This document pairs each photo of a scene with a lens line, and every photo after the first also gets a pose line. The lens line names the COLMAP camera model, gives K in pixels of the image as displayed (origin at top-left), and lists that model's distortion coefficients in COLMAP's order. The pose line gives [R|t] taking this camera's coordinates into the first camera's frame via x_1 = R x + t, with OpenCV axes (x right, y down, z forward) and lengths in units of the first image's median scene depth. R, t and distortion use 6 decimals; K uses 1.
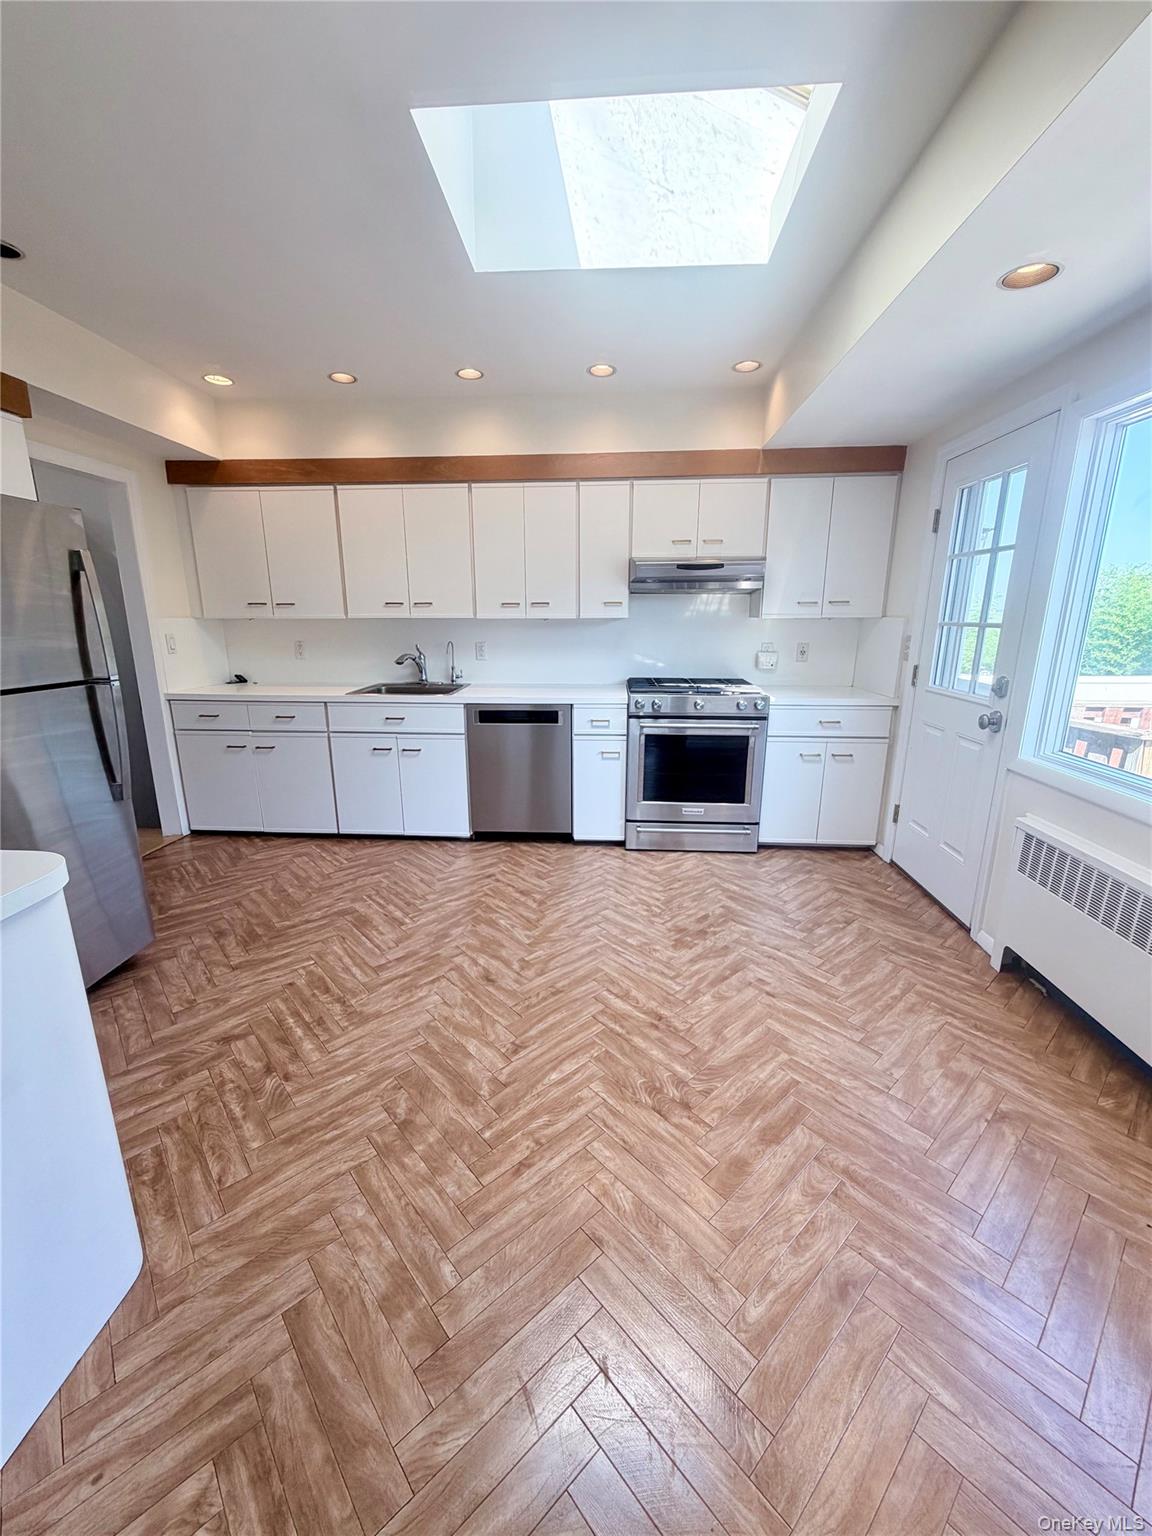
lens RADIAL K [[610.3, 0, 573.6], [0, 610.3, 769.1], [0, 0, 1]] dist [0.000447, 0.000082]
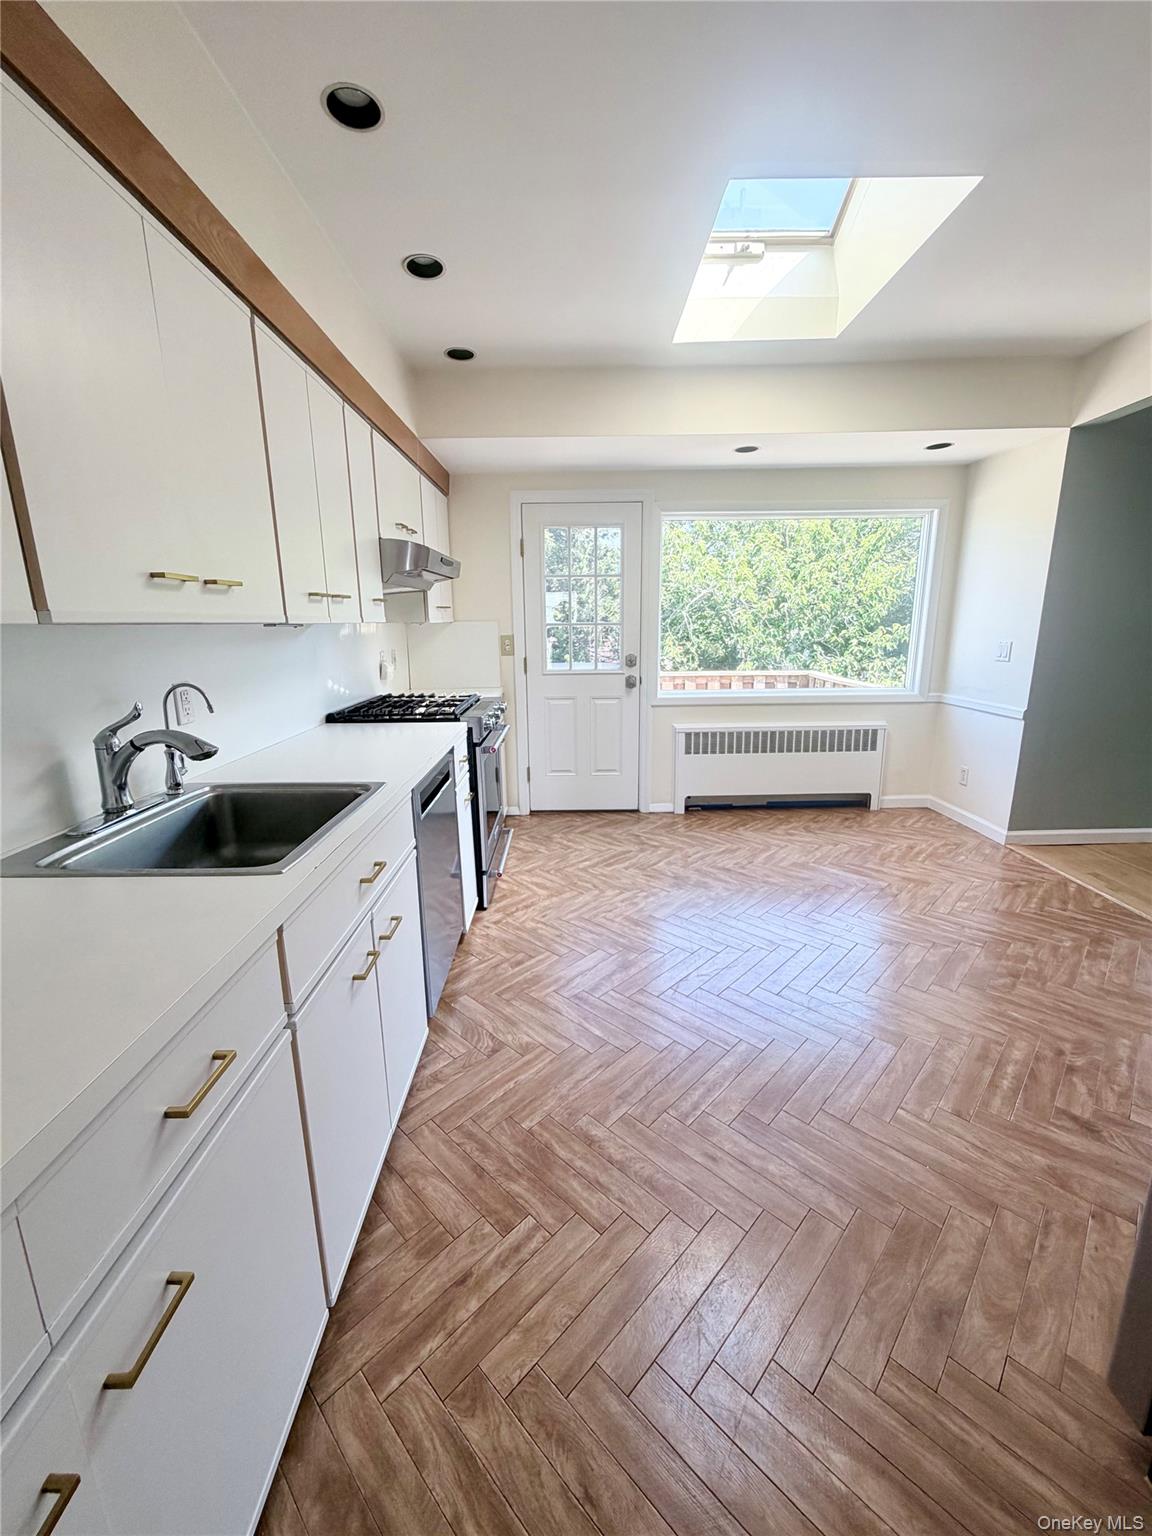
lens RADIAL K [[610.3, 0, 573.1], [0, 610.3, 761.4], [0, 0, 1]] dist [0.000447, 0.000082]
pose [[-0.067737, -0.219336, 0.973295, -1.035693], [0.260923, 0.937690, 0.229472, -0.320317], [-0.962980, 0.269498, -0.006287, 1.319222]]
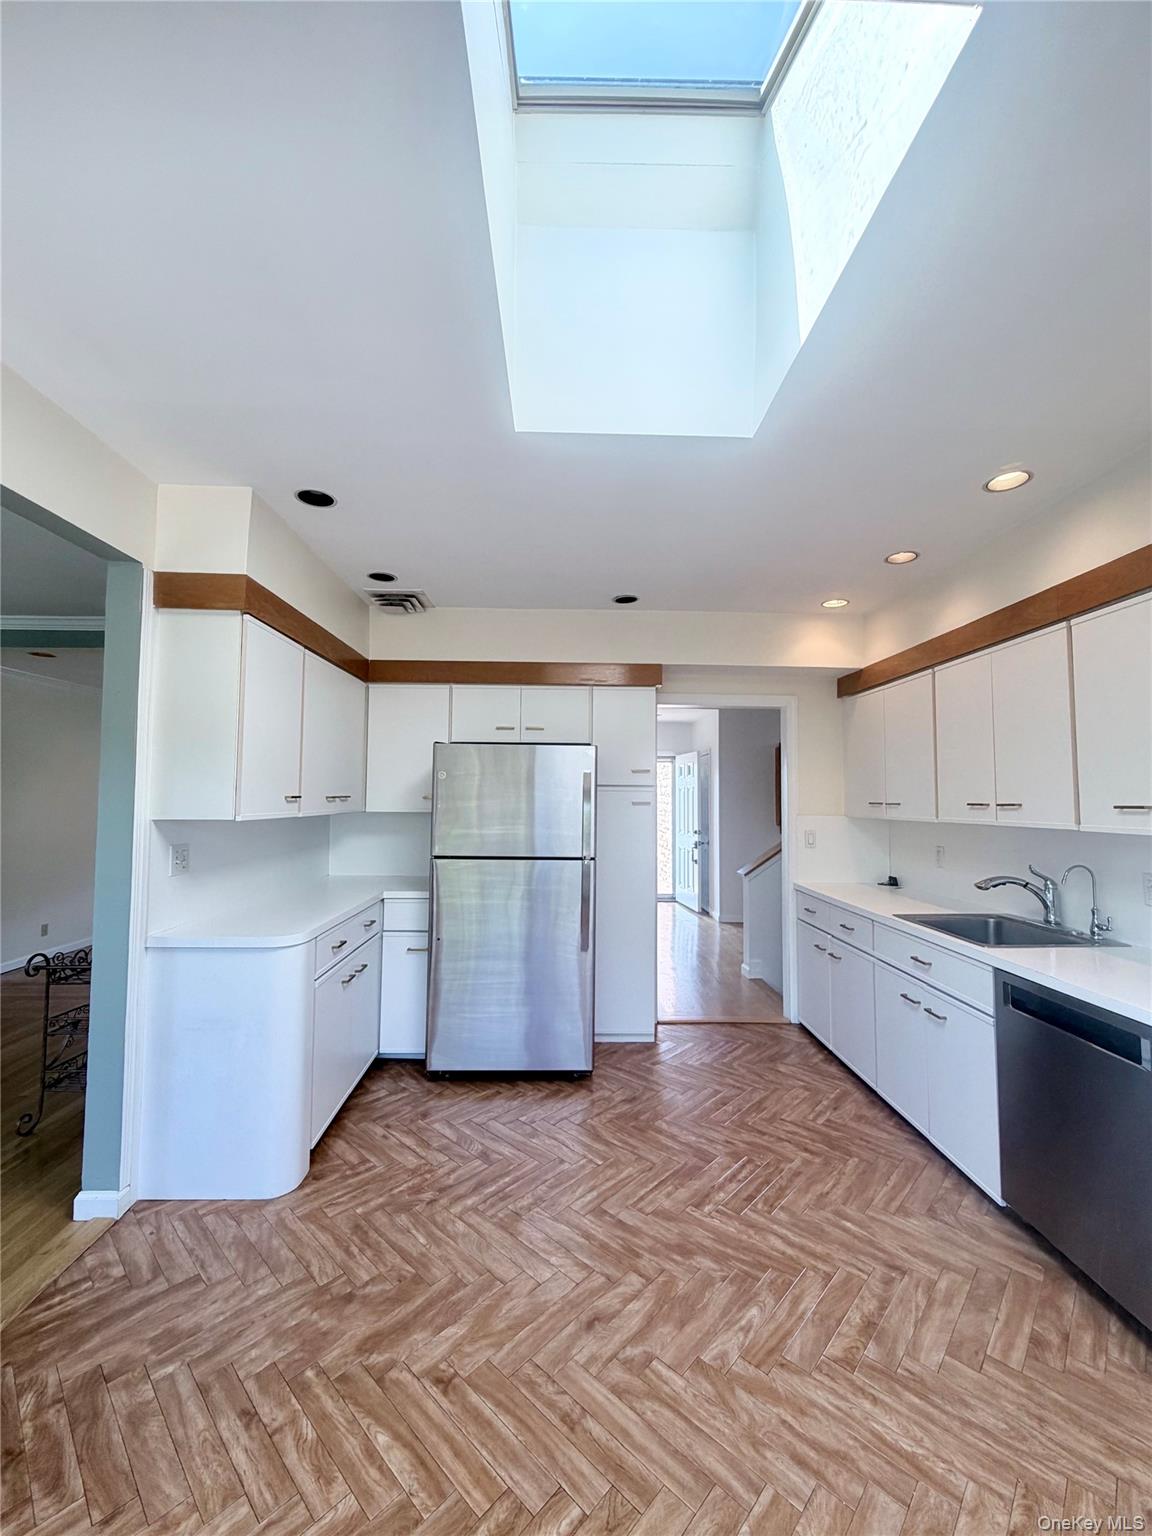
lens RADIAL K [[610.3, 0, 571.0], [0, 610.3, 768.8], [0, 0, 1]] dist [0.000447, 0.000082]
pose [[0.086404, -0.048750, -0.995067, 0.605831], [-0.251535, 0.965376, -0.069137, -0.227468], [0.963984, 0.256268, 0.071150, 0.762197]]
